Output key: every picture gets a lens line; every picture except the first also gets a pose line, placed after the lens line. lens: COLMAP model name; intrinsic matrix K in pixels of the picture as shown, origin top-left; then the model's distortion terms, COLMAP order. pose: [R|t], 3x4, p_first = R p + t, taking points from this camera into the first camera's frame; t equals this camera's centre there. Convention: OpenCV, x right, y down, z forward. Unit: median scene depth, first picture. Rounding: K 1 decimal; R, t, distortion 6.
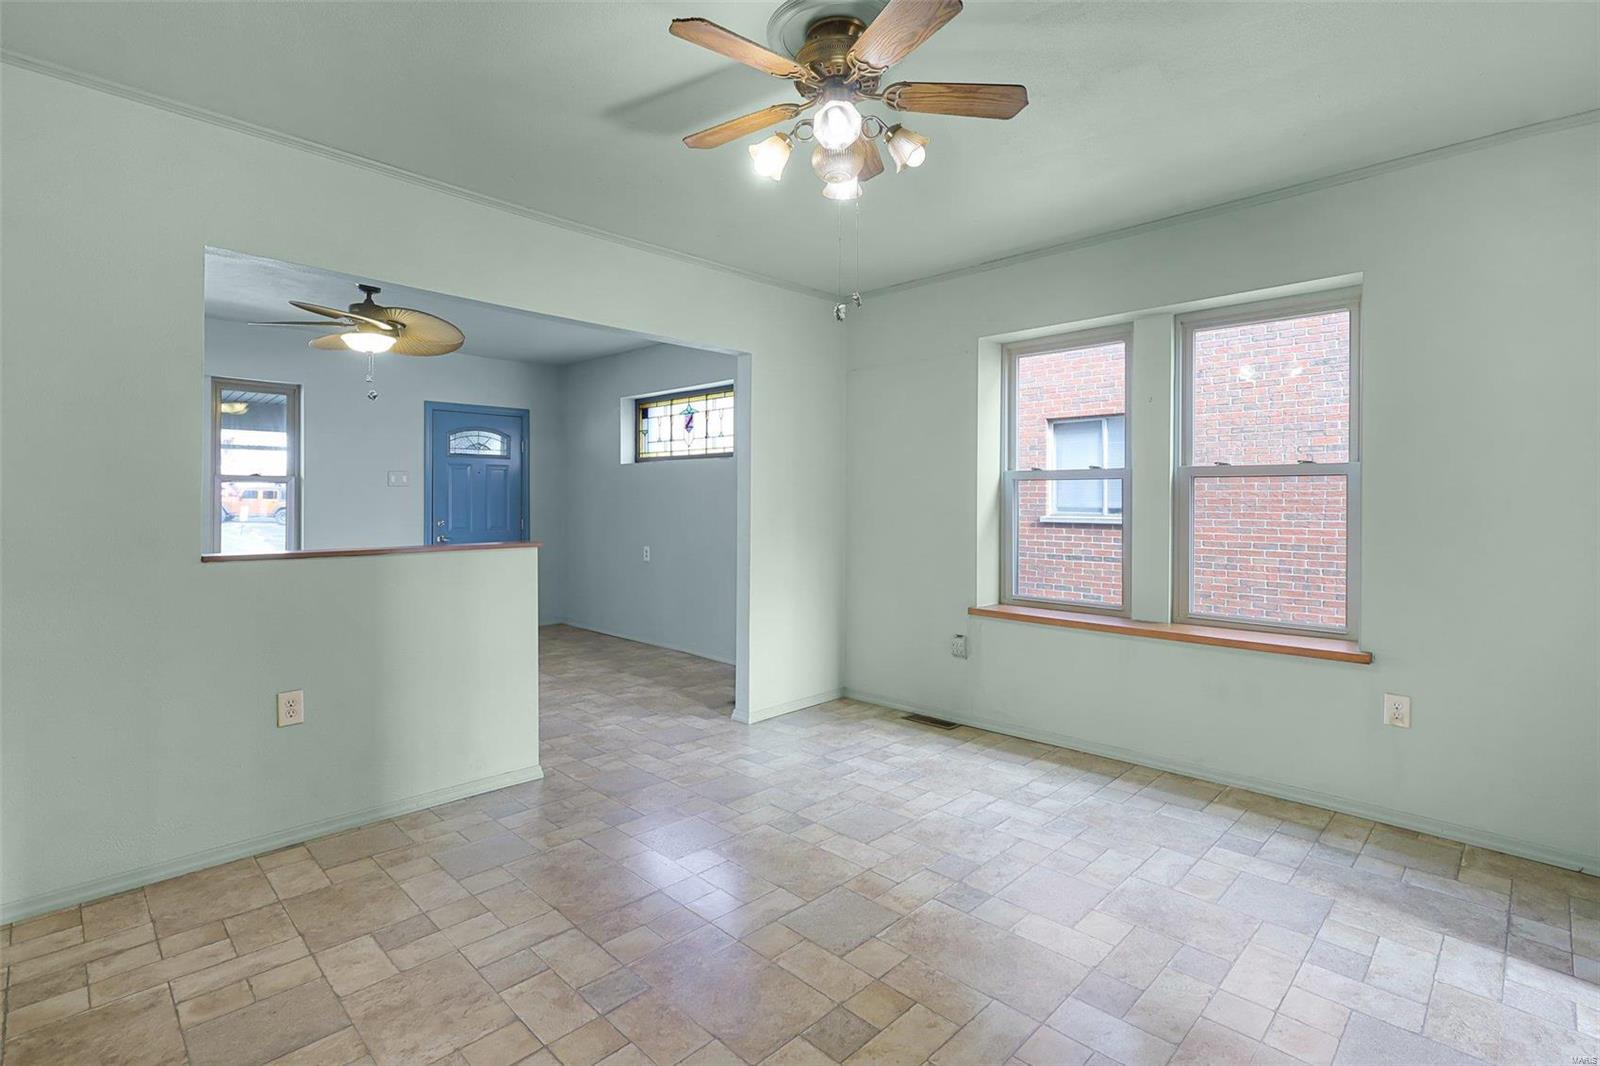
lens RADIAL K [[746.0, 0, 787.0], [0, 746.0, 506.8], [0, 0, 1]] dist [-0.004678, -0.000564]
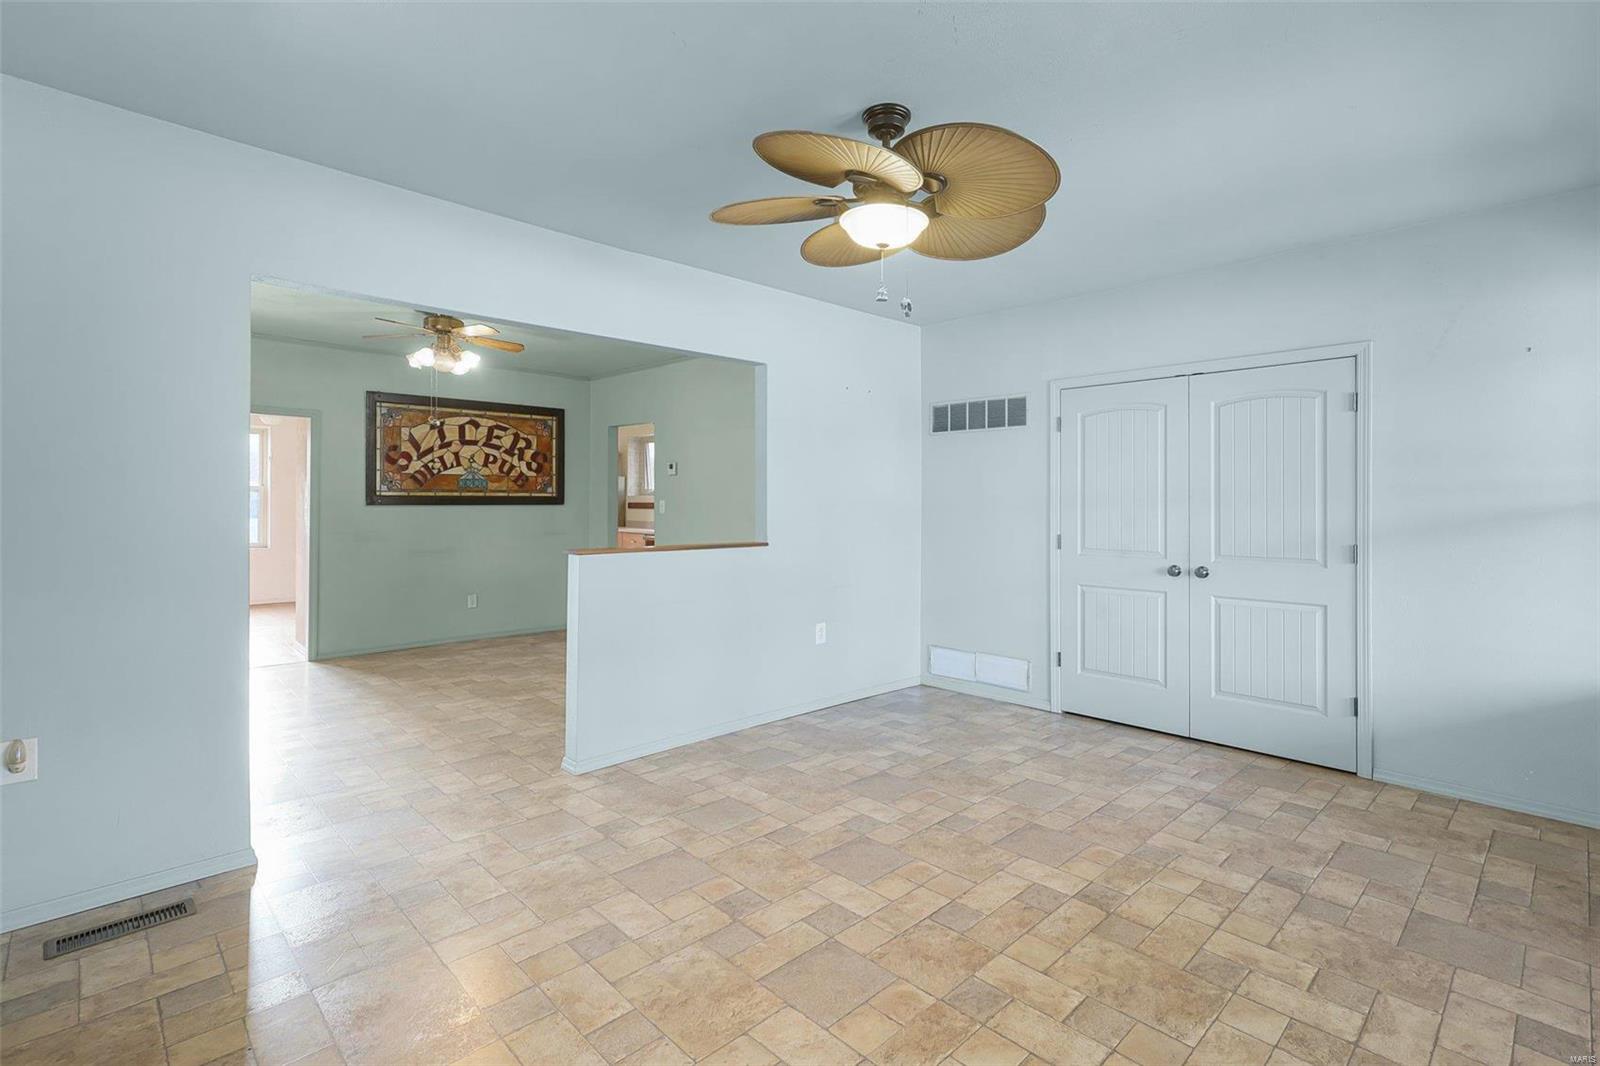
lens RADIAL K [[746.0, 0, 778.4], [0, 746.0, 496.7], [0, 0, 1]] dist [-0.004678, -0.000564]
pose [[-0.999220, -0.009754, 0.038253, -0.674572], [-0.009849, 0.999949, -0.002296, -0.026914], [-0.038229, -0.002671, -0.999265, 2.052769]]
